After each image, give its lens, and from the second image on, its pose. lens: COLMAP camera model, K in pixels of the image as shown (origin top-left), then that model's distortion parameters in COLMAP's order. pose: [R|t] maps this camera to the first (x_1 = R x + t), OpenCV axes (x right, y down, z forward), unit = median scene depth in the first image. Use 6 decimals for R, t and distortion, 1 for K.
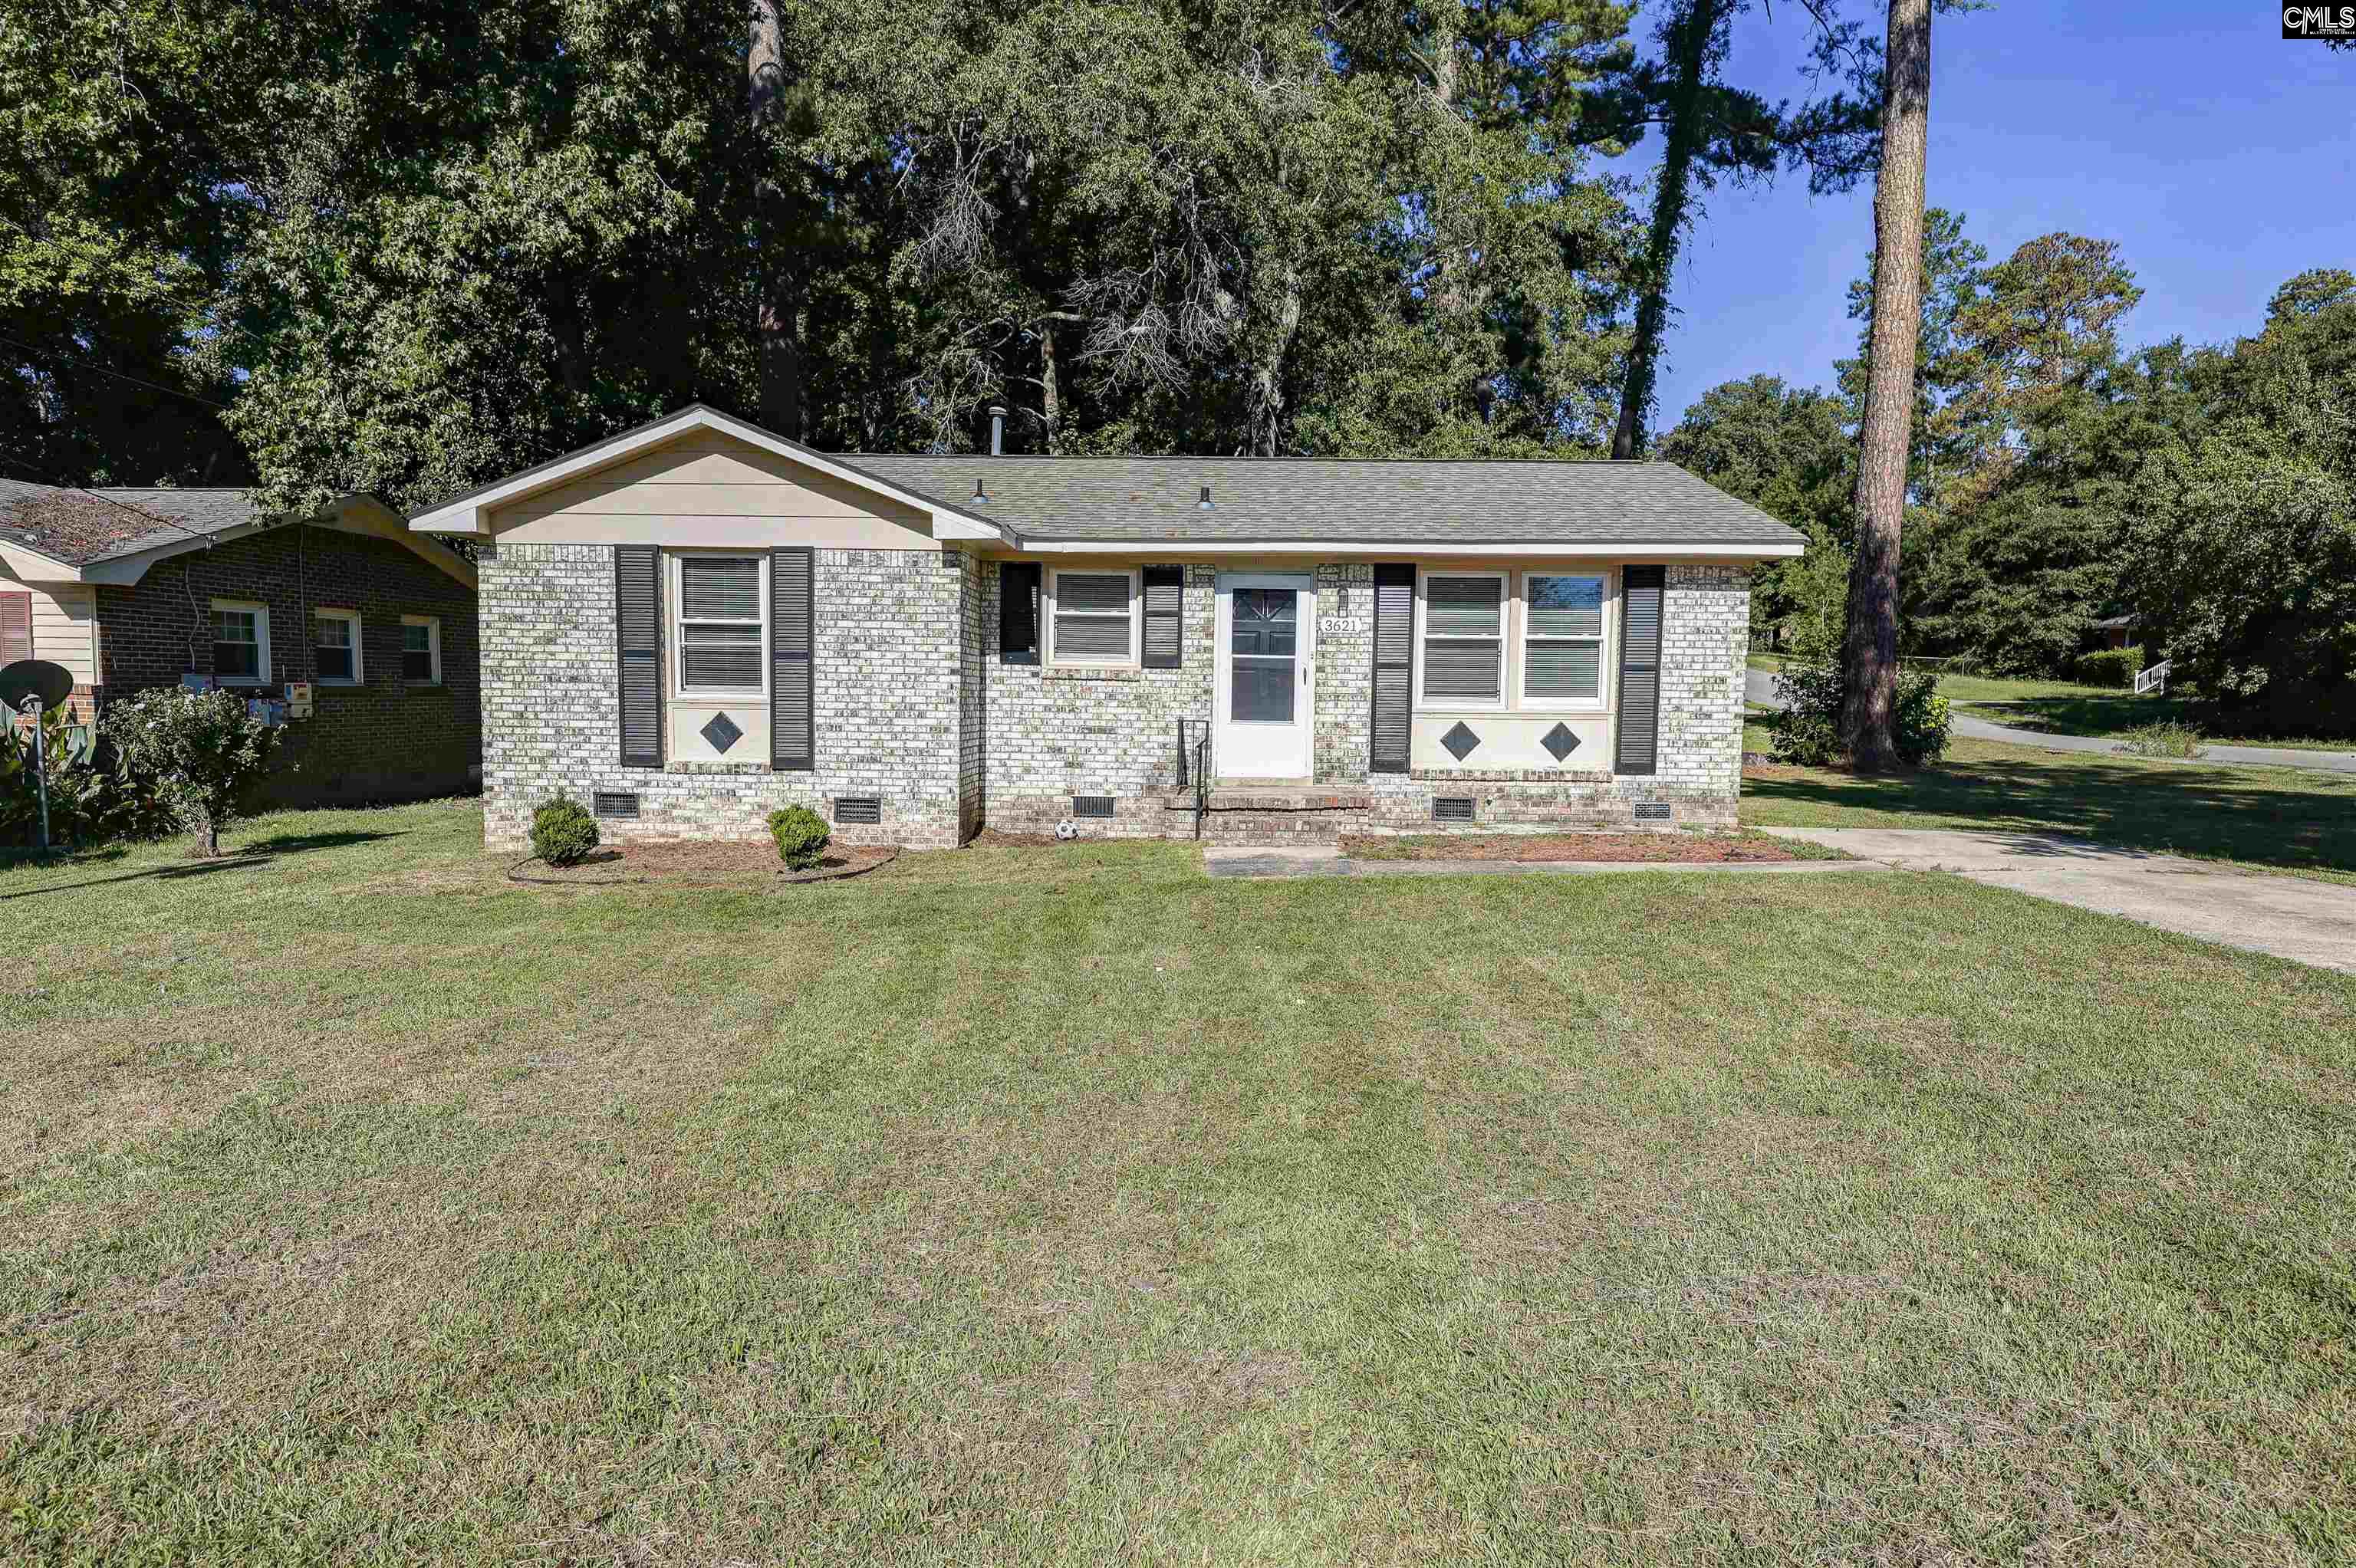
lens RADIAL K [[1352.5, 0, 1183.7], [0, 1352.5, 820.2], [0, 0, 1]] dist [0.003226, 0.000425]
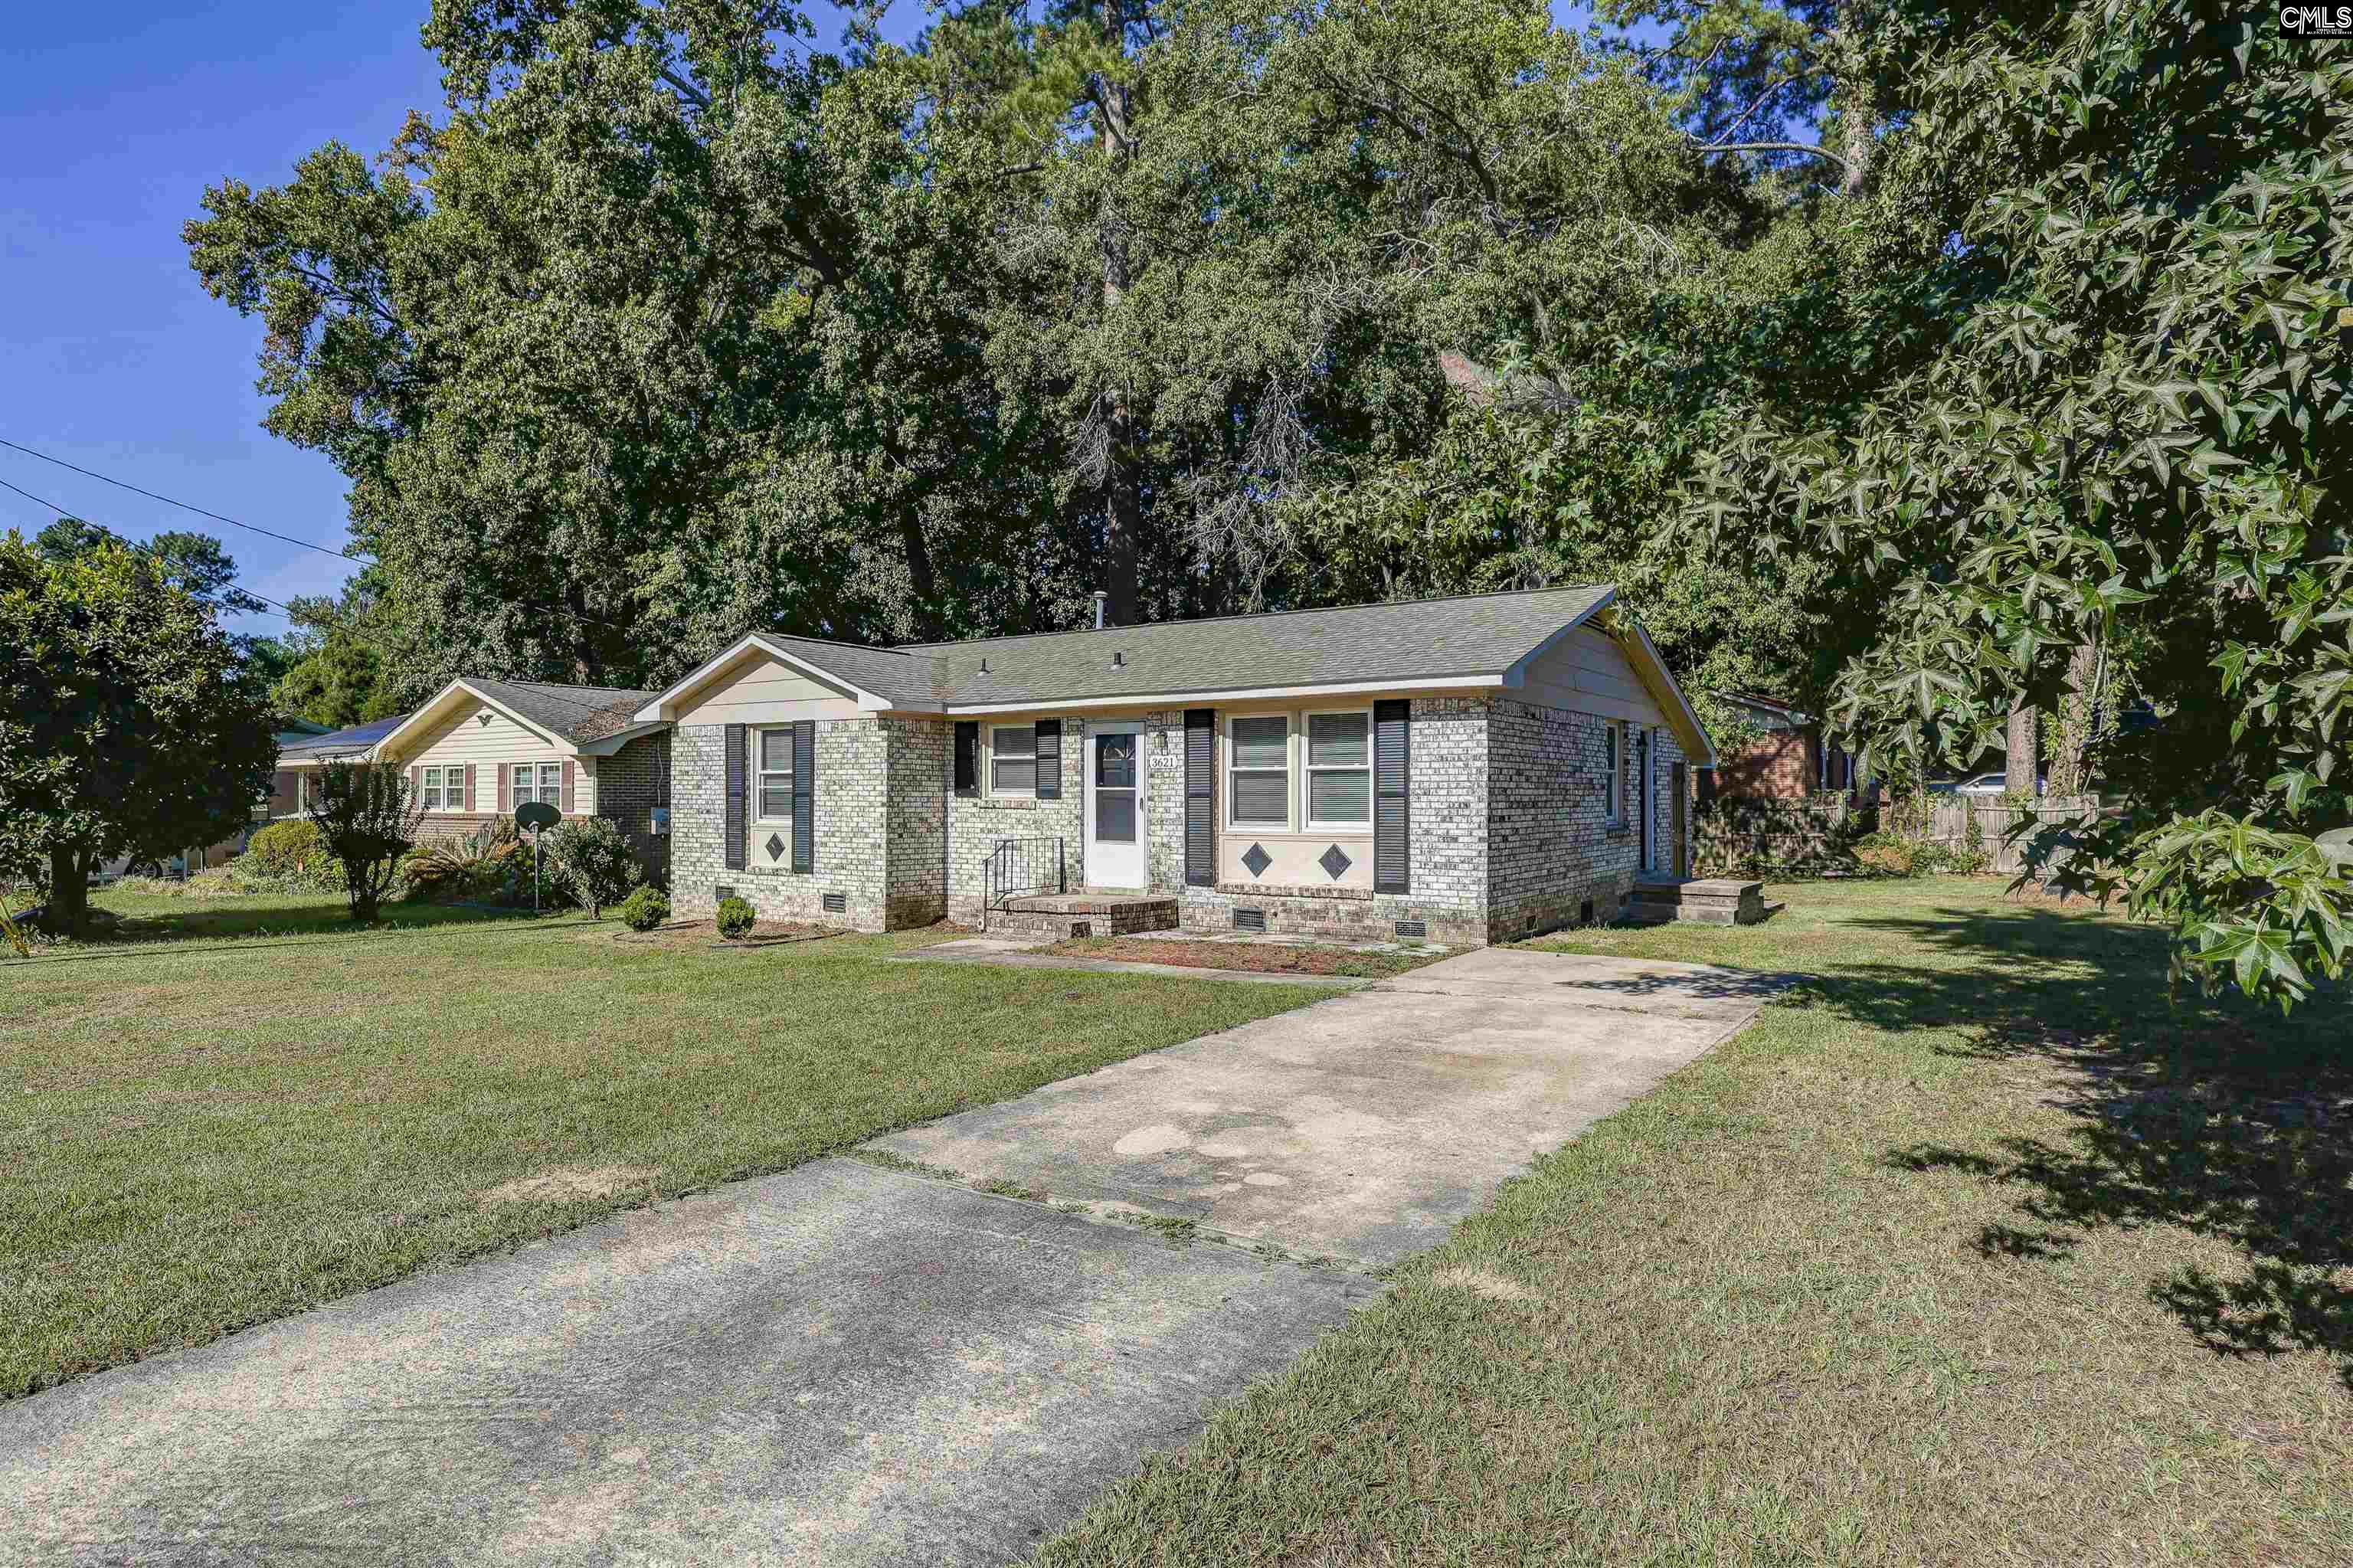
lens RADIAL K [[1305.2, 0, 1176.5], [0, 1305.2, 784.0], [0, 0, 1]] dist [0.003043, 0.000226]
pose [[0.841924, -0.016964, -0.539329, 0.757353], [-0.042534, 0.994309, -0.097671, -0.012189], [0.537917, 0.105172, 0.836412, 0.039480]]
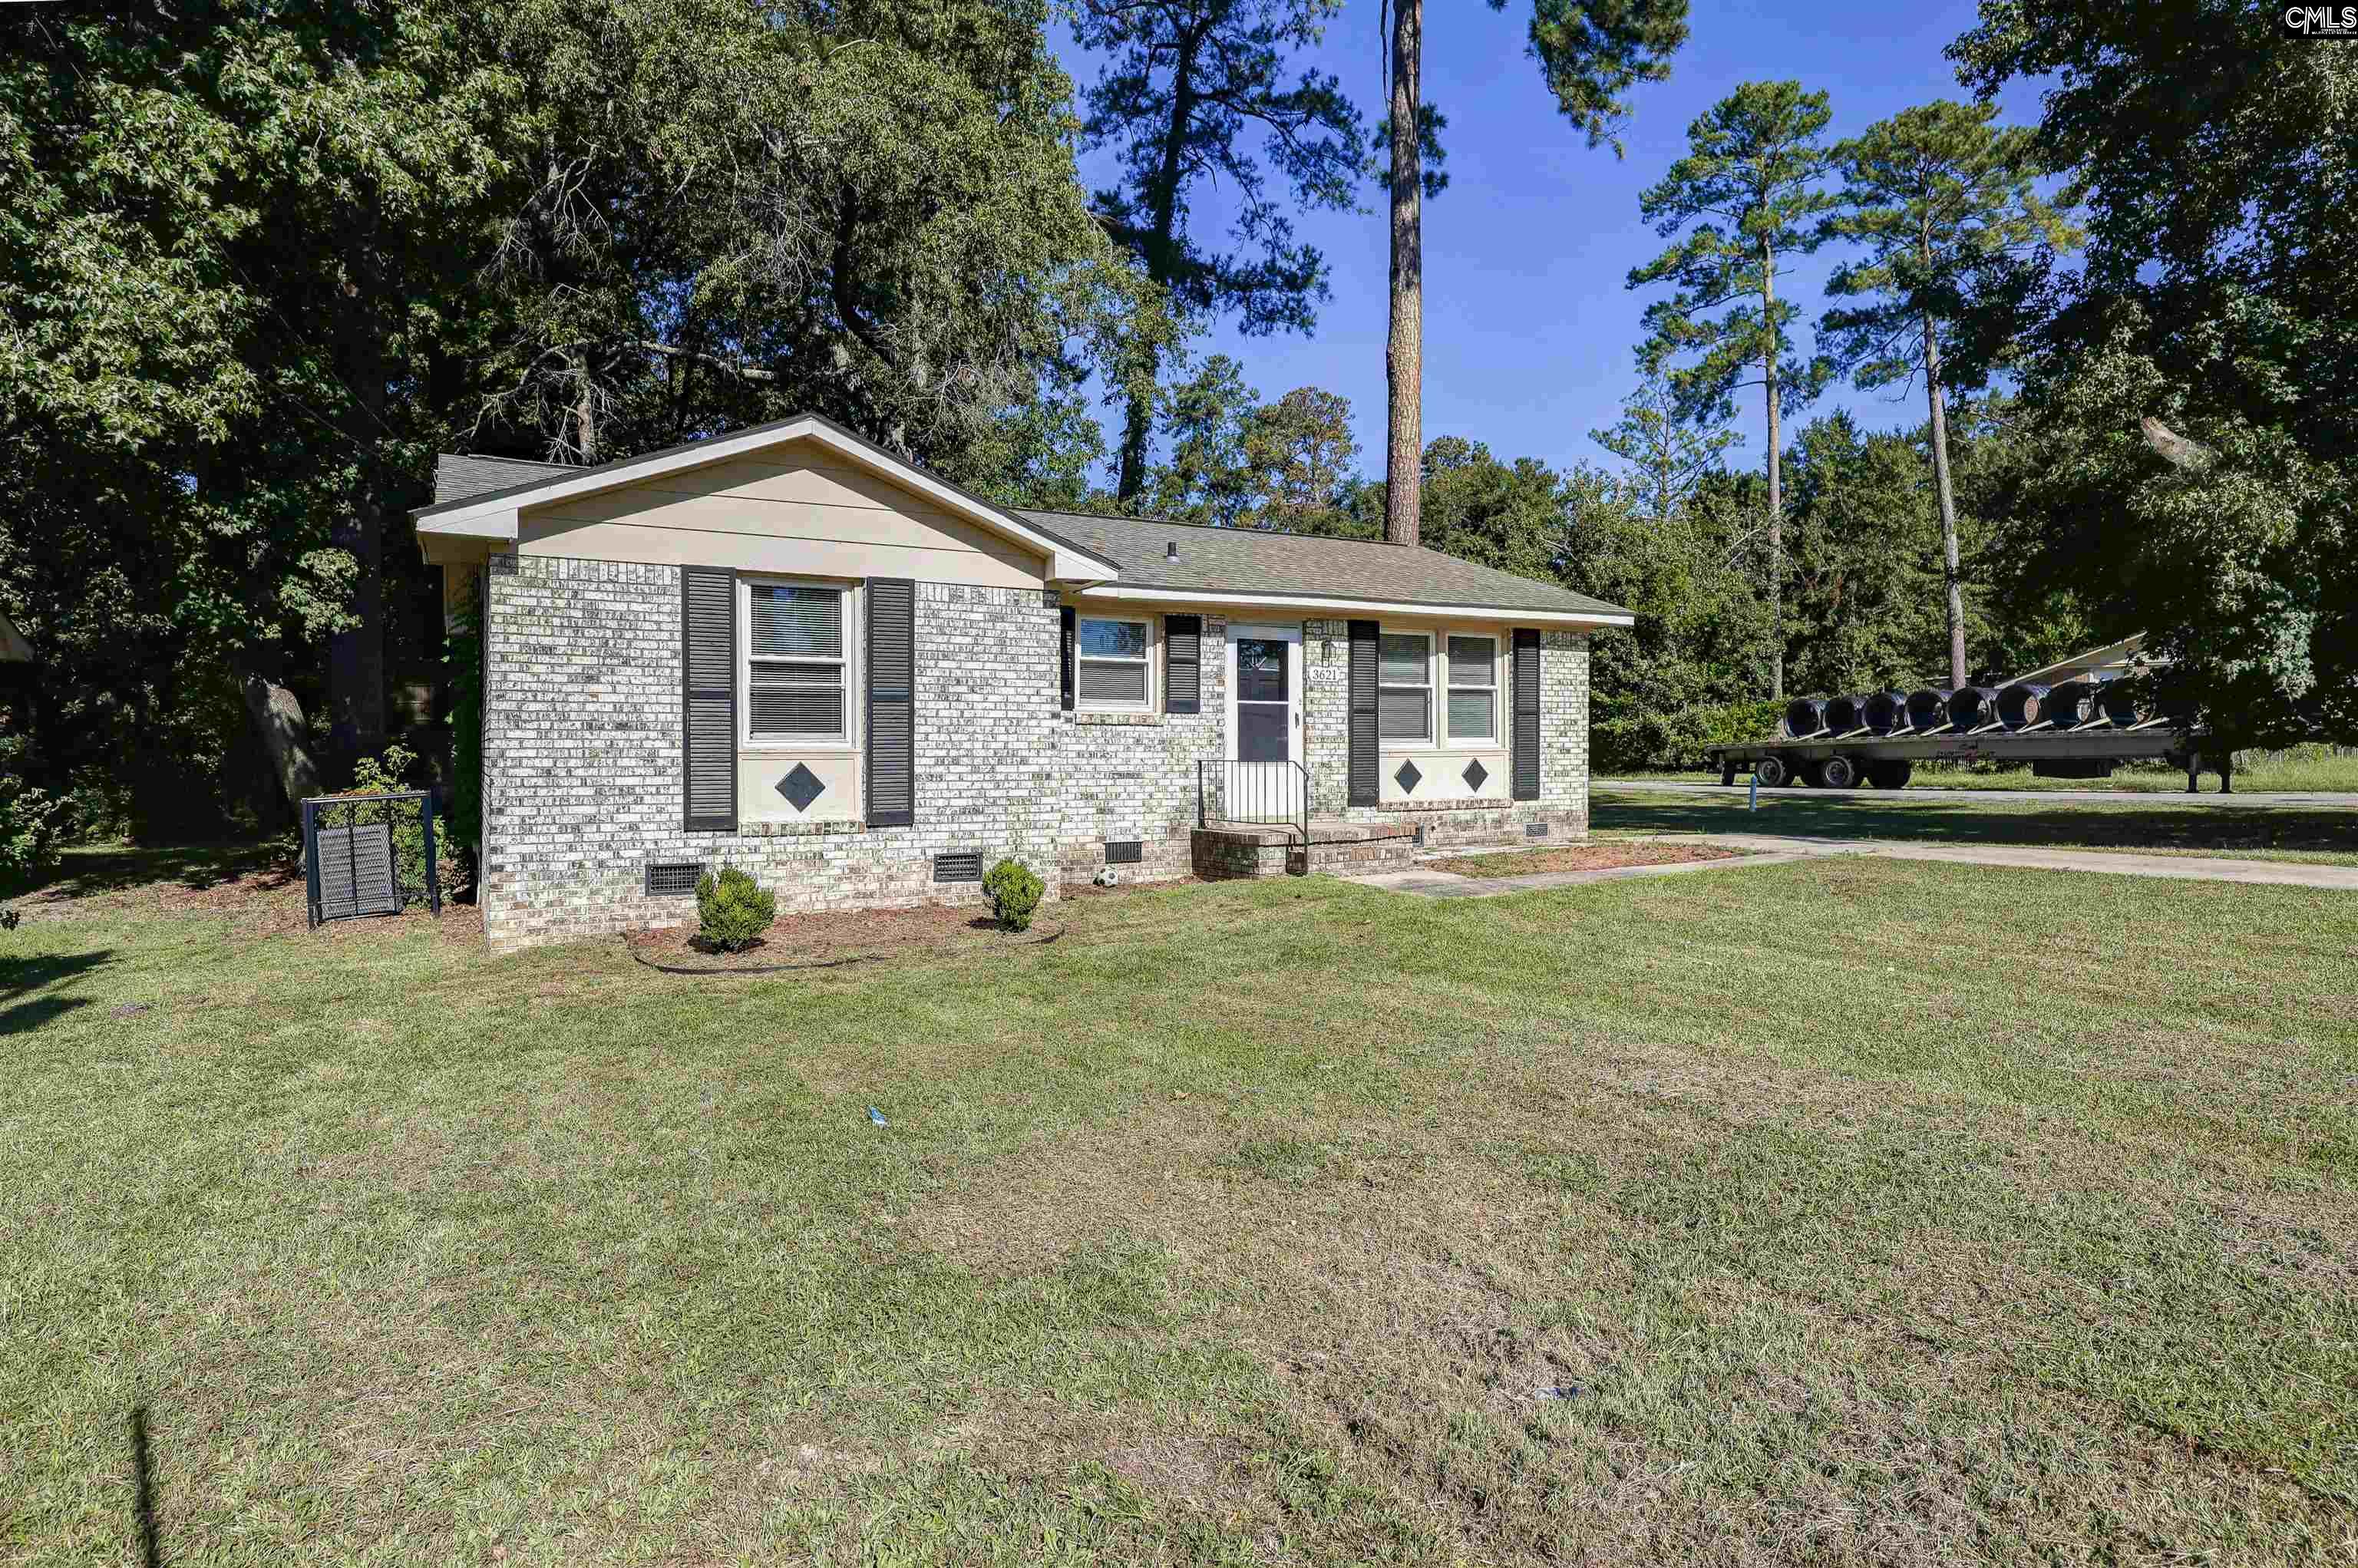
lens RADIAL K [[1307.8, 0, 1179.0], [0, 1307.8, 784.0], [0, 0, 1]] dist [0.003043, 0.000226]
pose [[0.860792, -0.028708, 0.508147, -0.533501], [0.064823, 0.996461, -0.053513, -0.006041], [-0.504812, 0.079003, 0.859606, 0.153889]]
